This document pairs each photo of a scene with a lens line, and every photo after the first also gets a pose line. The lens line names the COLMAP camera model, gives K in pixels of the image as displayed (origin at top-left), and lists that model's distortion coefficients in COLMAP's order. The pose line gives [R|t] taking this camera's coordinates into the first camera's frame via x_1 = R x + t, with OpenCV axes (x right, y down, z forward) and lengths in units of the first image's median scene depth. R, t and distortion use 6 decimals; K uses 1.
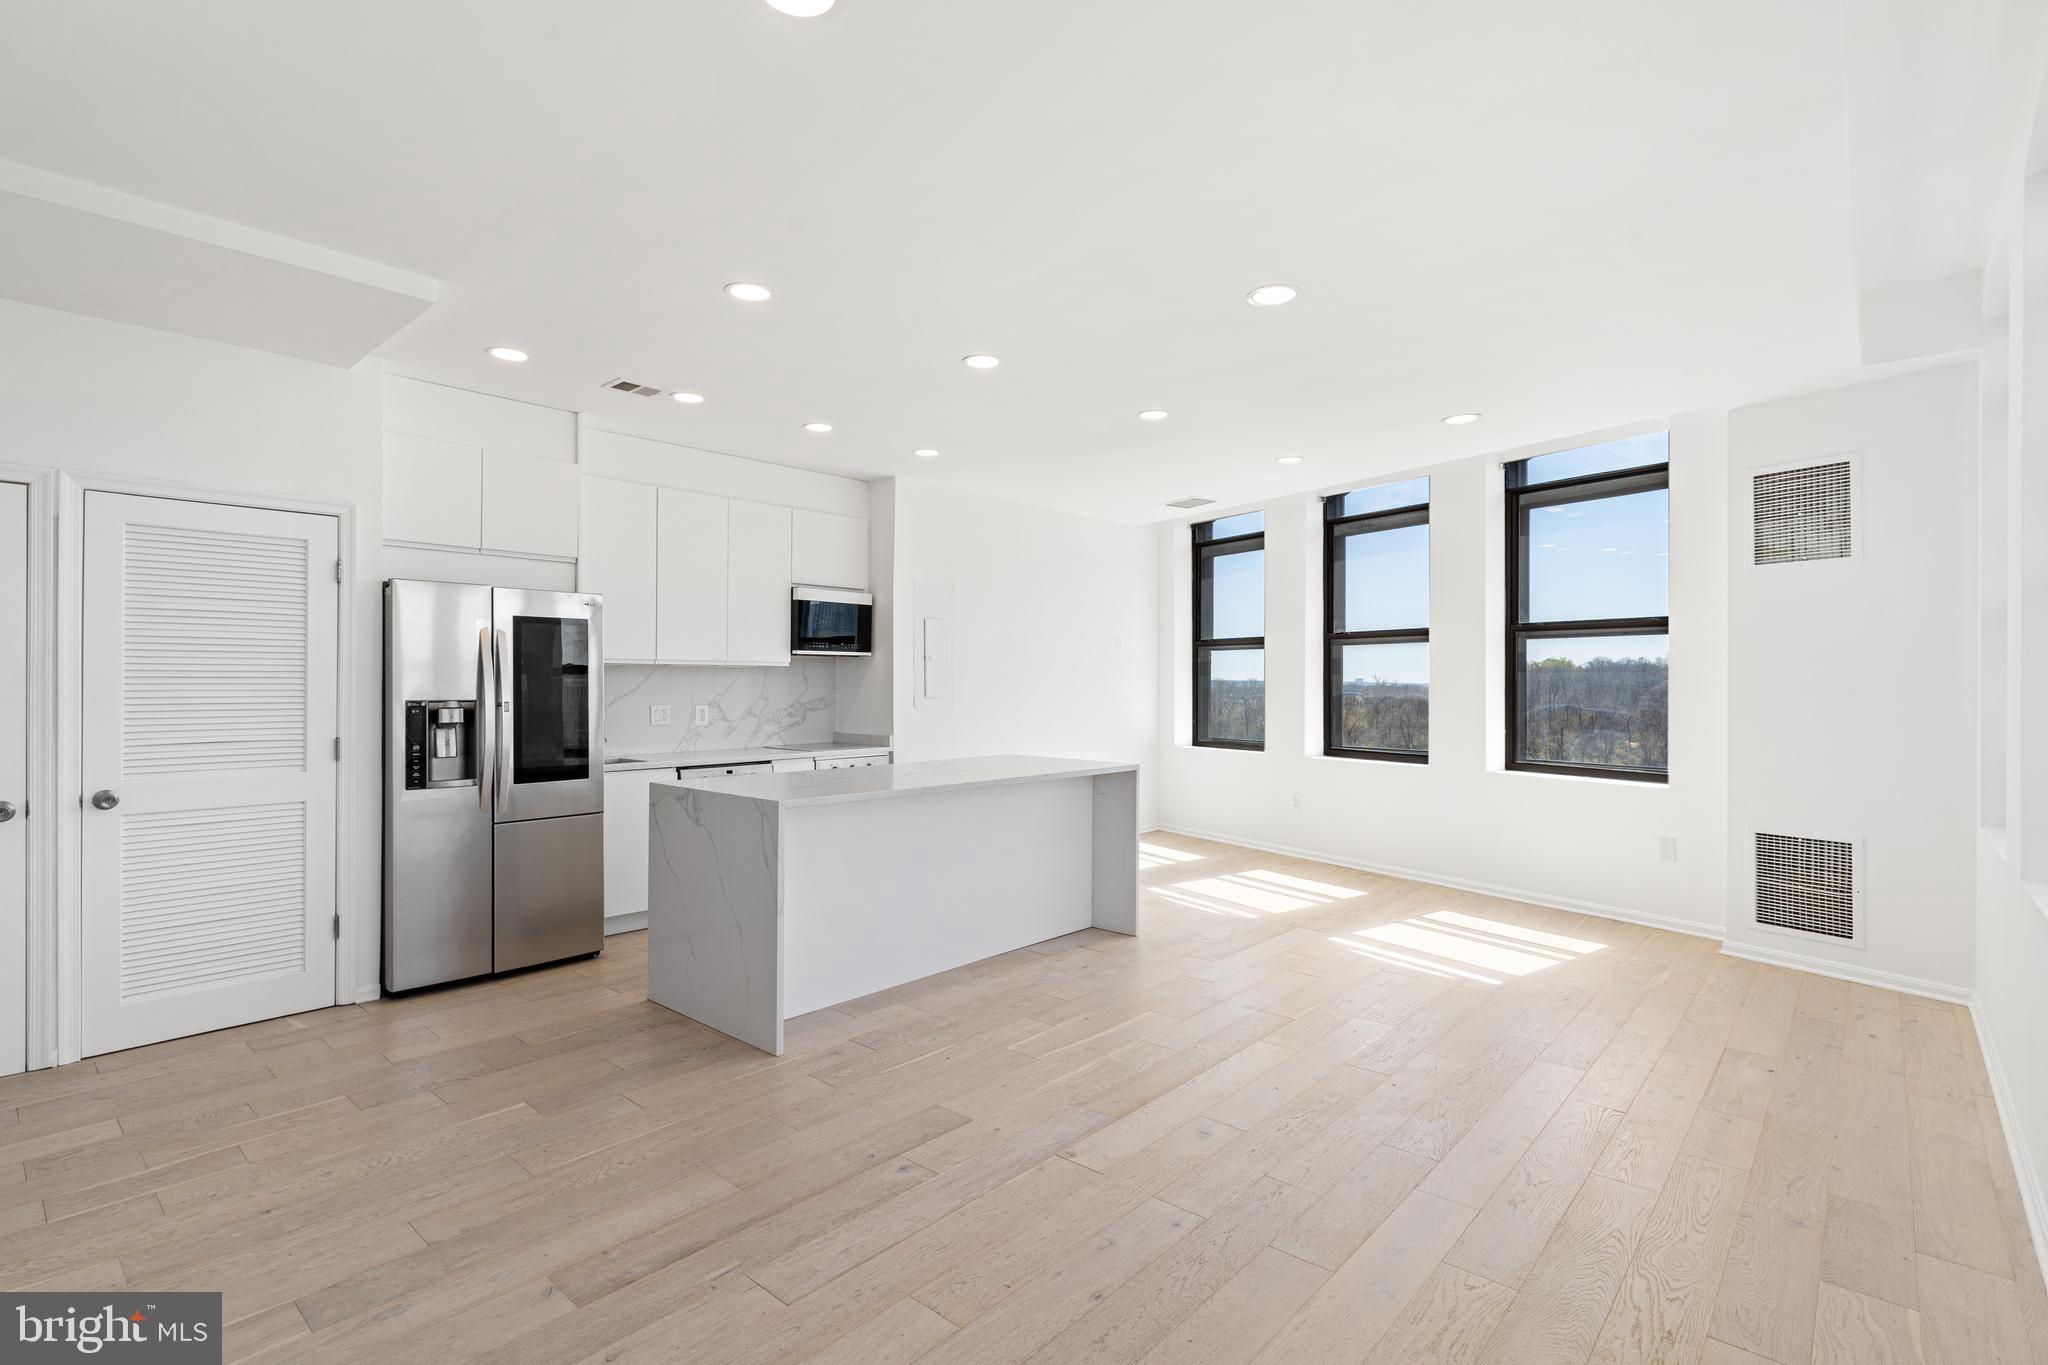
lens RADIAL K [[981.4, 0, 1016.4], [0, 981.4, 654.2], [0, 0, 1]] dist [-0.007482, 0.001513]
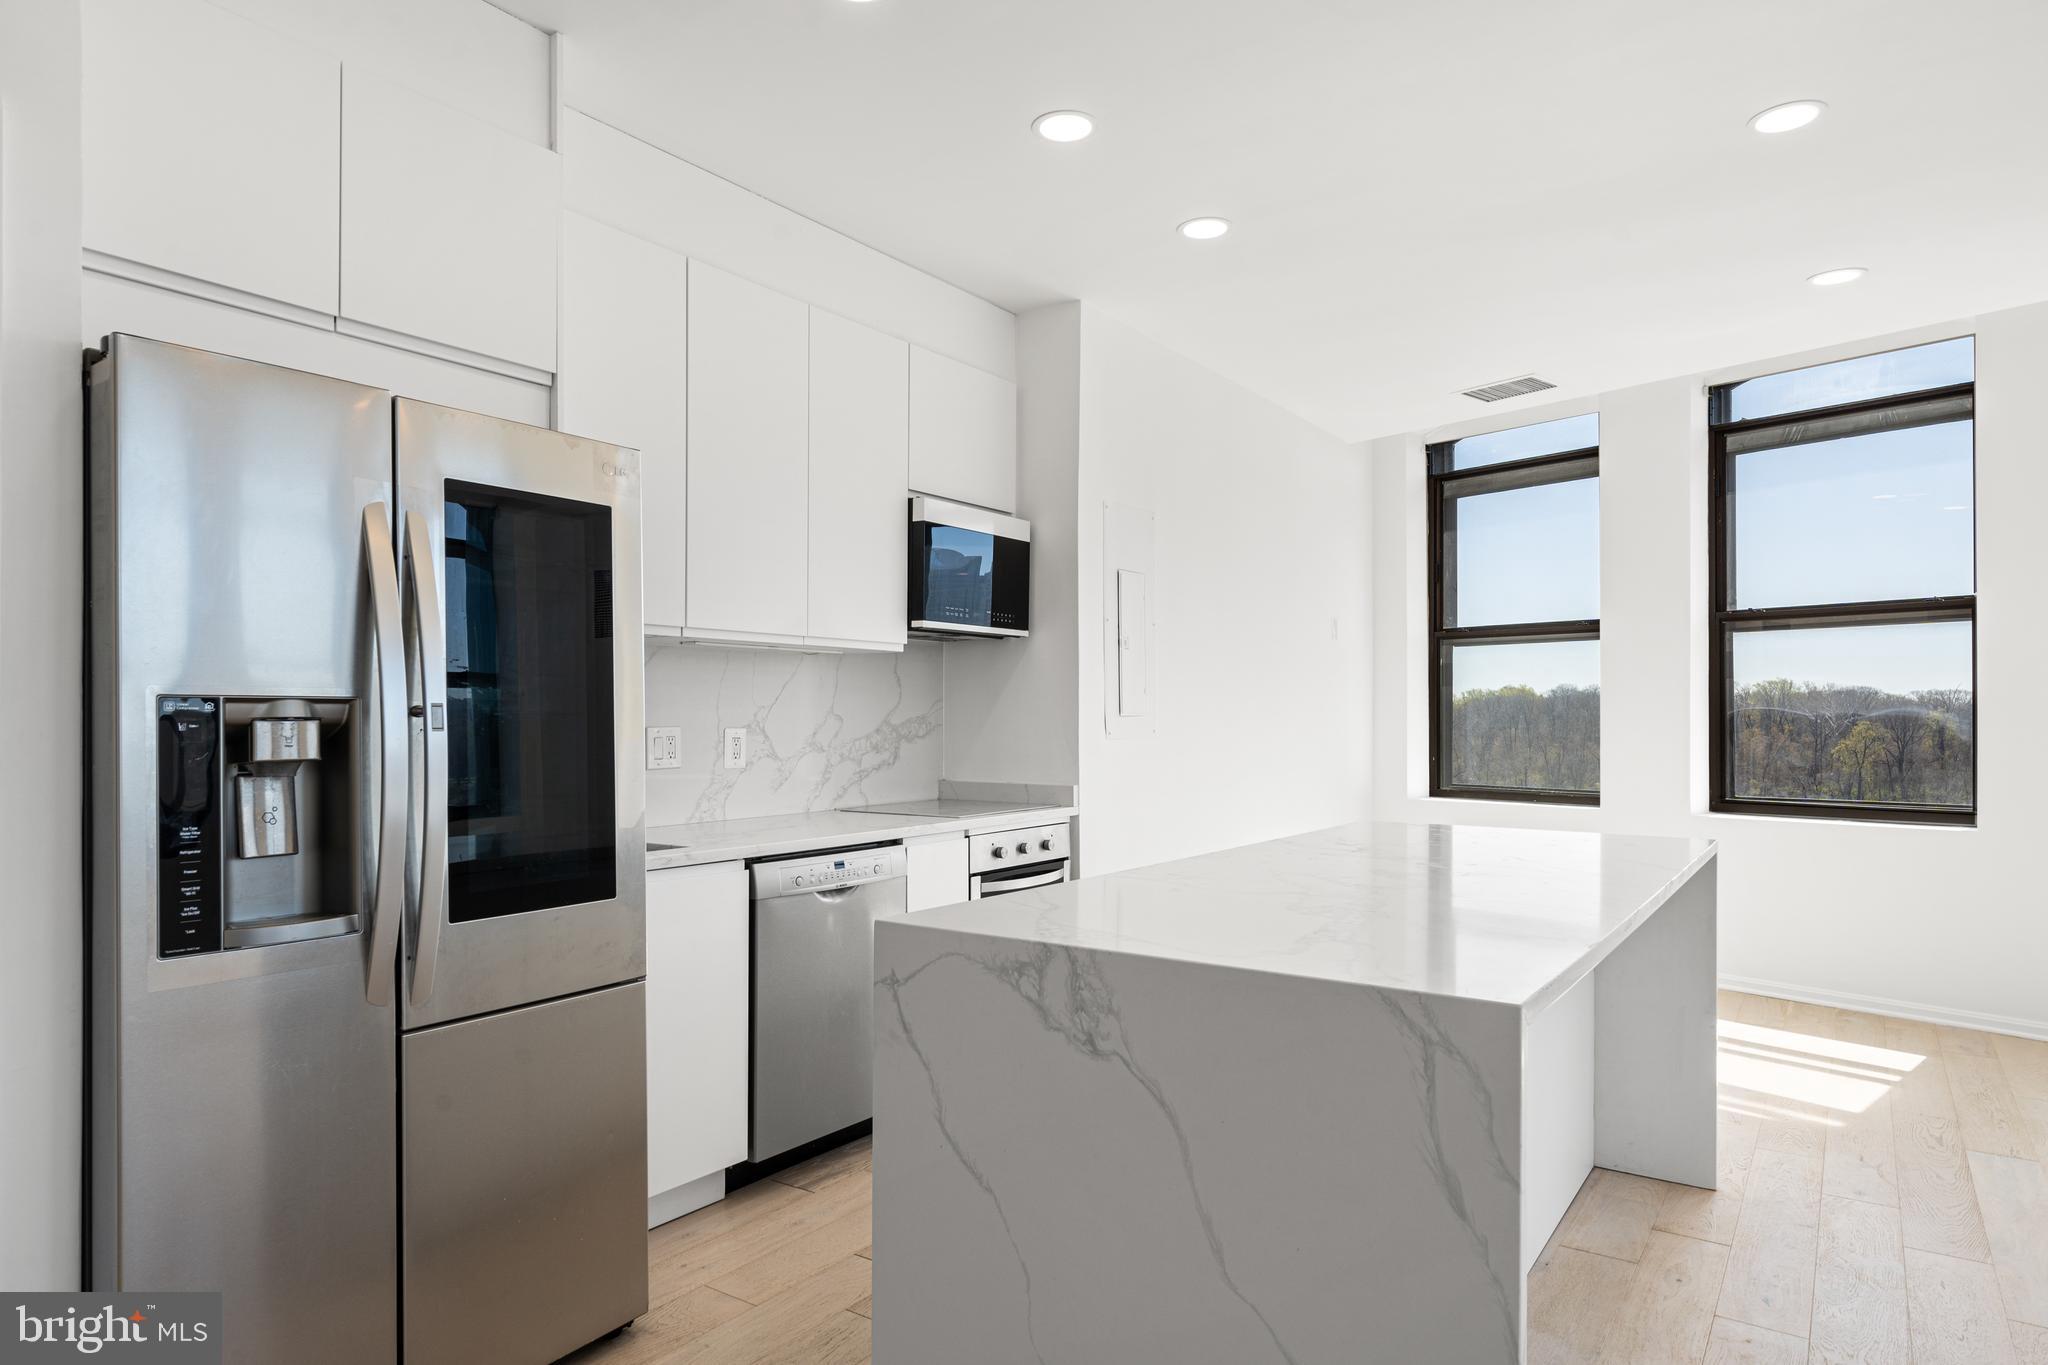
lens RADIAL K [[1223.6, 0, 998.3], [0, 1223.6, 688.3], [0, 0, 1]] dist [-0.003179, 0.001070]
pose [[0.994398, 0.000830, 0.105697, -0.250095], [-0.001436, 0.999983, 0.005658, 0.027718], [-0.105691, -0.005778, 0.994382, 0.361330]]
